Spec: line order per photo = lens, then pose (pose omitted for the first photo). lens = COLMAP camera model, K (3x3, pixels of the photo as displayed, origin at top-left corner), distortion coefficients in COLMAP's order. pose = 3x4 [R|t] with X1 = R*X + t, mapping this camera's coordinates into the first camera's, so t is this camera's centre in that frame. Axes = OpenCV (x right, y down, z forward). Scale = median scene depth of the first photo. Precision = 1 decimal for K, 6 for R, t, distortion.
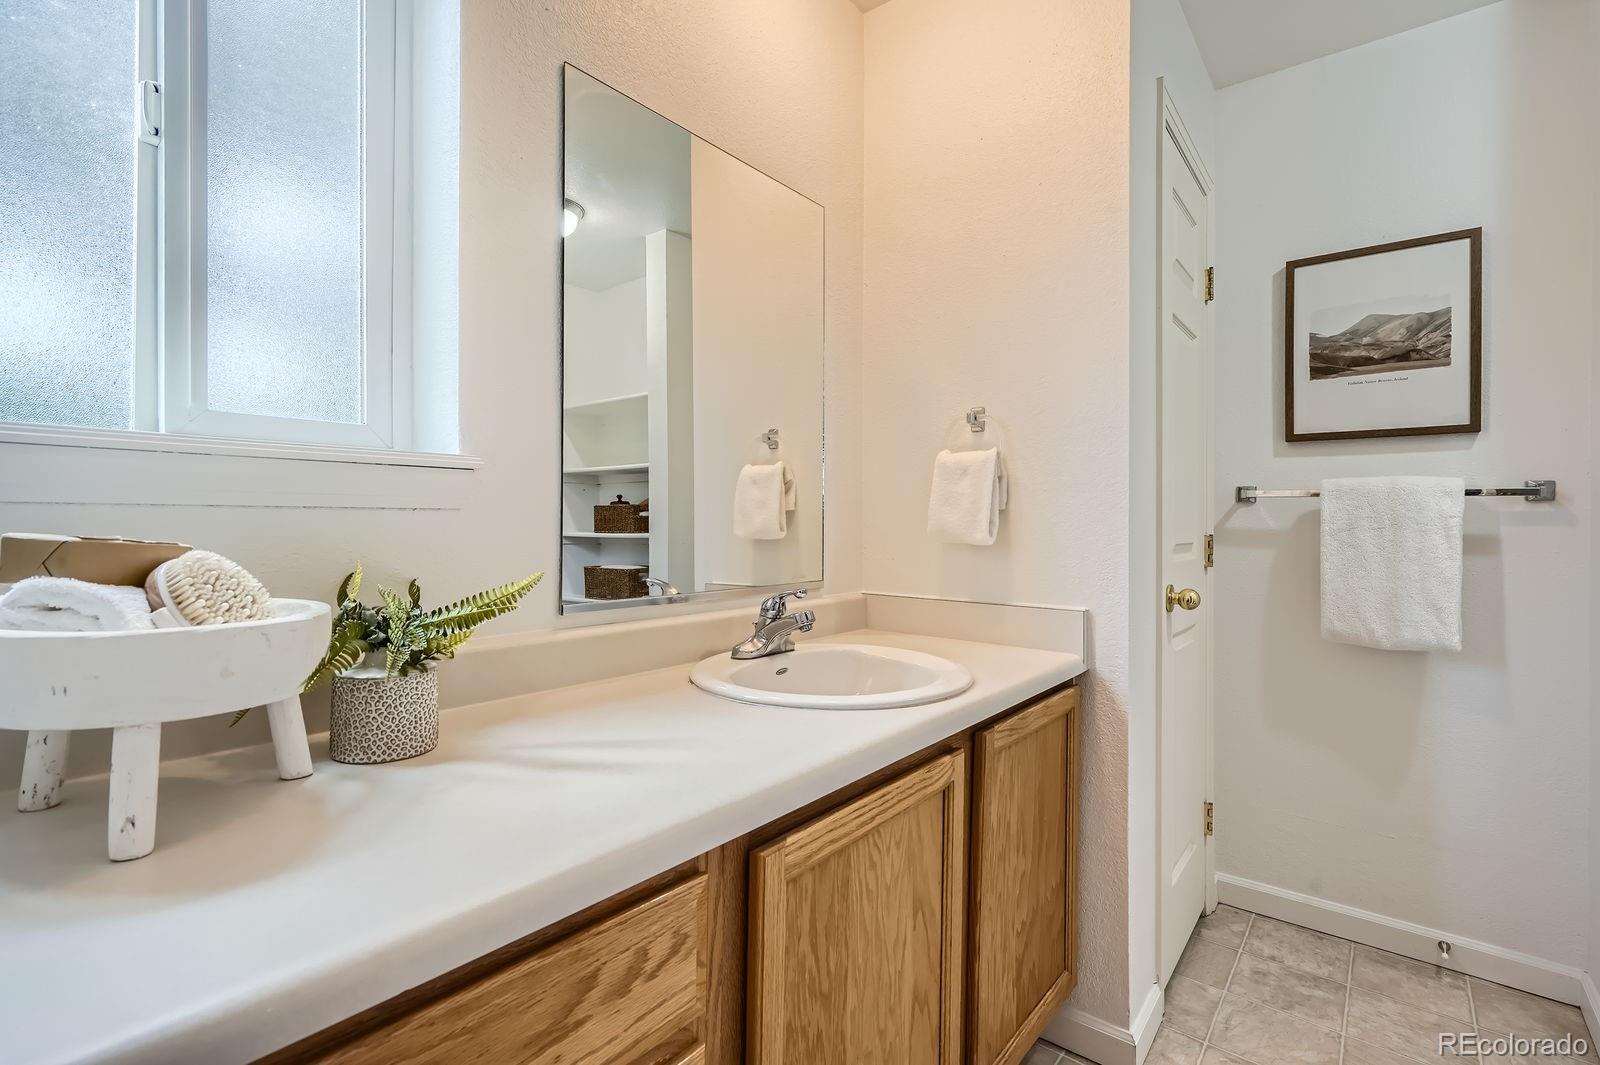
lens RADIAL K [[734.8, 0, 803.8], [0, 734.8, 528.5], [0, 0, 1]] dist [0.000123, -0.000448]
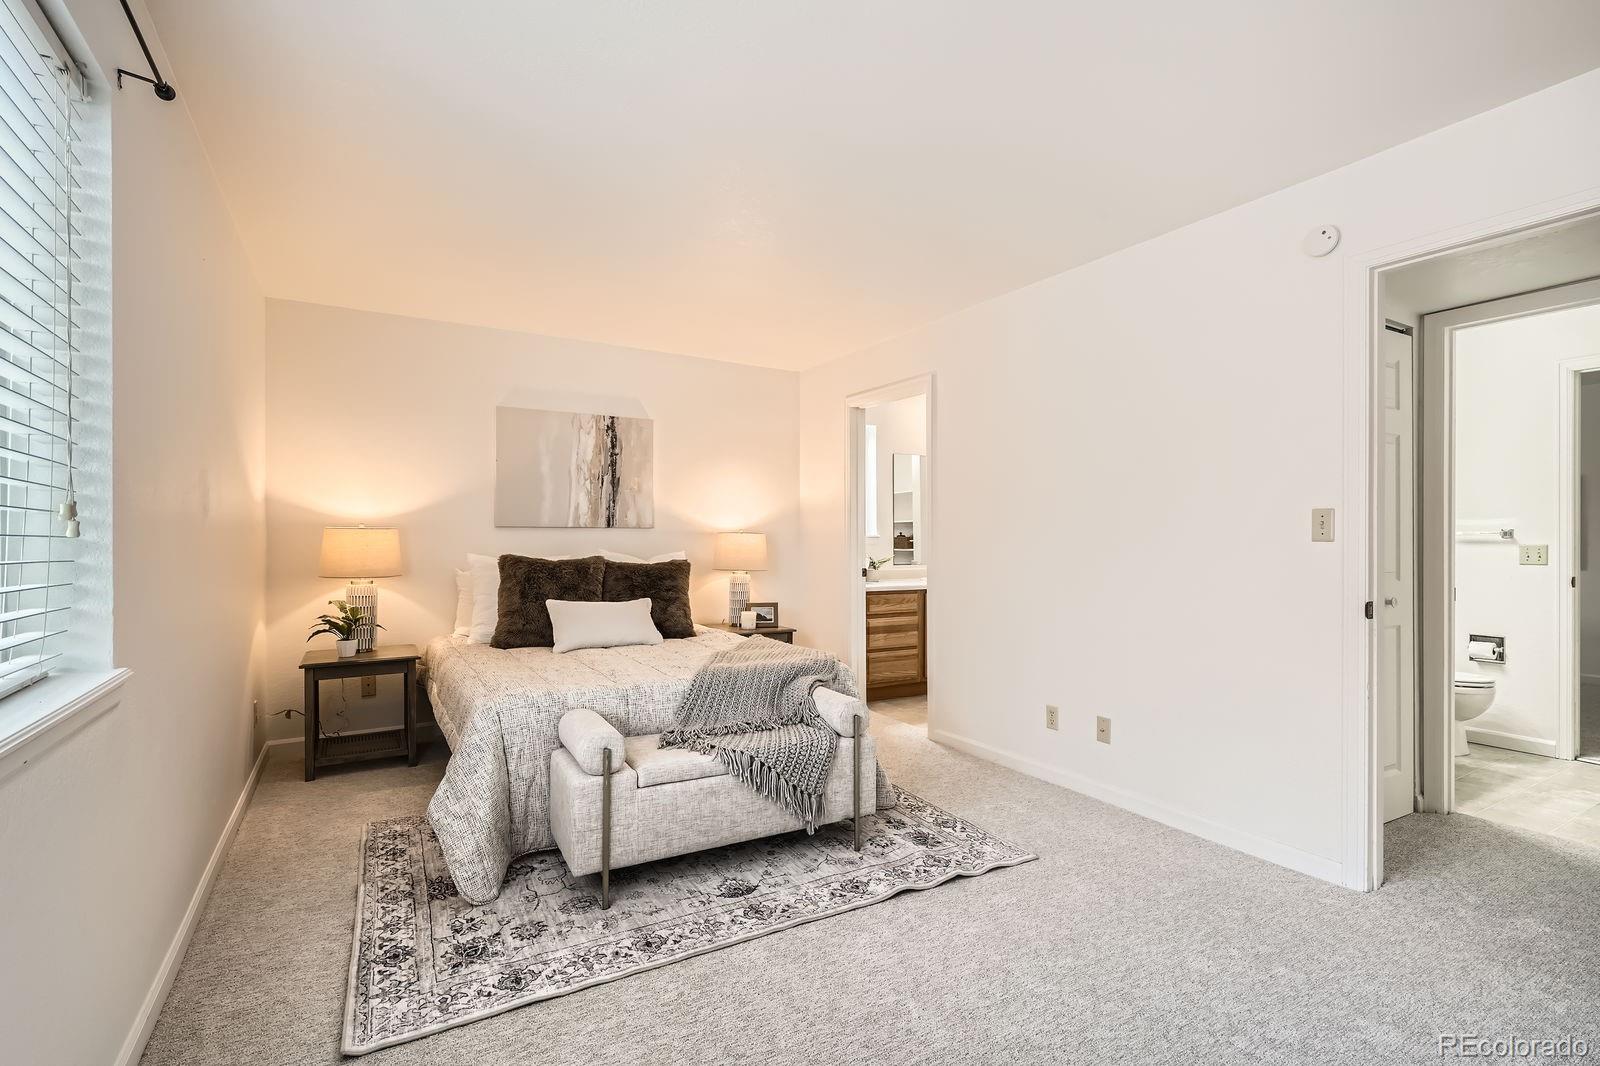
lens RADIAL K [[734.8, 0, 803.8], [0, 734.8, 529.0], [0, 0, 1]] dist [0.000123, -0.000448]
pose [[0.934599, -0.007854, -0.355616, 0.307064], [0.001133, 0.999817, -0.019104, -0.013155], [0.355701, 0.017452, 0.934437, -1.362037]]
